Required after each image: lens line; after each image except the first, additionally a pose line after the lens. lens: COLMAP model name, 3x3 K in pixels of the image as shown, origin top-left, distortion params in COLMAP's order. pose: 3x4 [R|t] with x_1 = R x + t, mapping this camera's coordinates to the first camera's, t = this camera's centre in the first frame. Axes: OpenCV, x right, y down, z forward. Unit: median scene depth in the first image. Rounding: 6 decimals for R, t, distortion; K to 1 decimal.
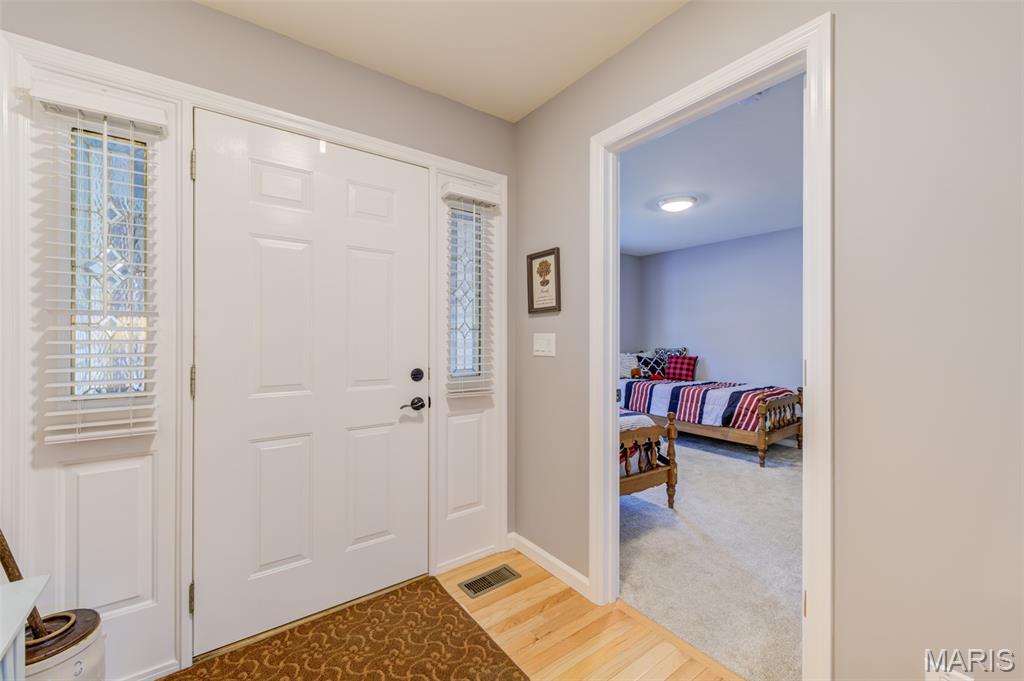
lens RADIAL K [[400.7, 0, 512.6], [0, 400.7, 334.3], [0, 0, 1]] dist [0.012613, -0.004917]
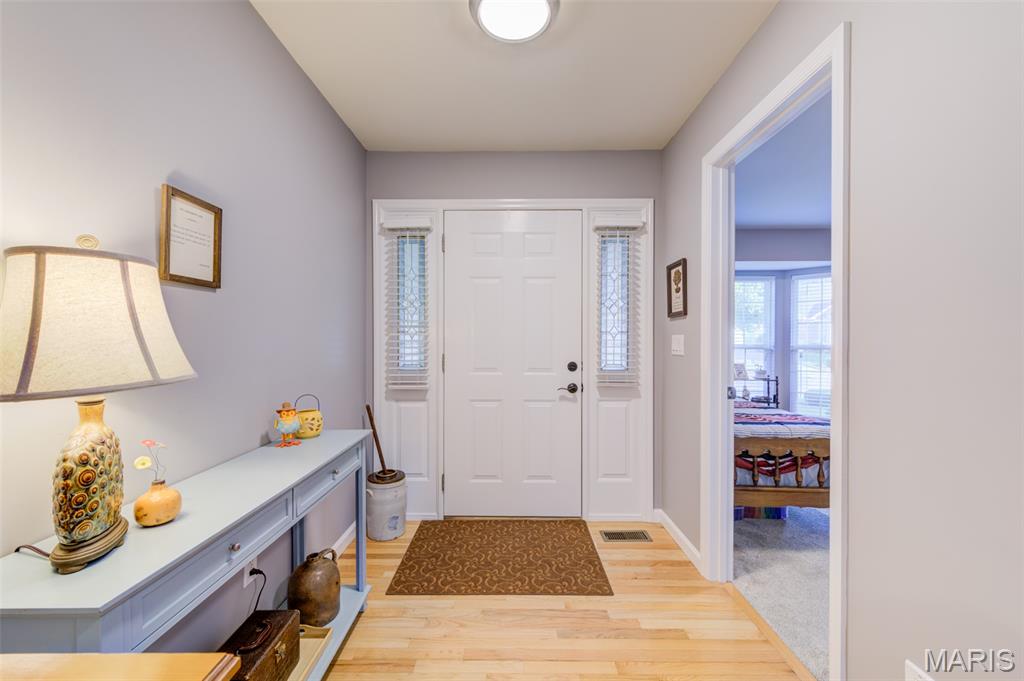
lens RADIAL K [[400.7, 0, 512.6], [0, 400.7, 334.3], [0, 0, 1]] dist [0.012613, -0.004917]
pose [[0.798036, -0.006473, -0.602575, 0.419730], [0.004991, 0.999979, -0.004133, -0.001939], [0.602589, 0.000291, 0.798052, -0.192254]]
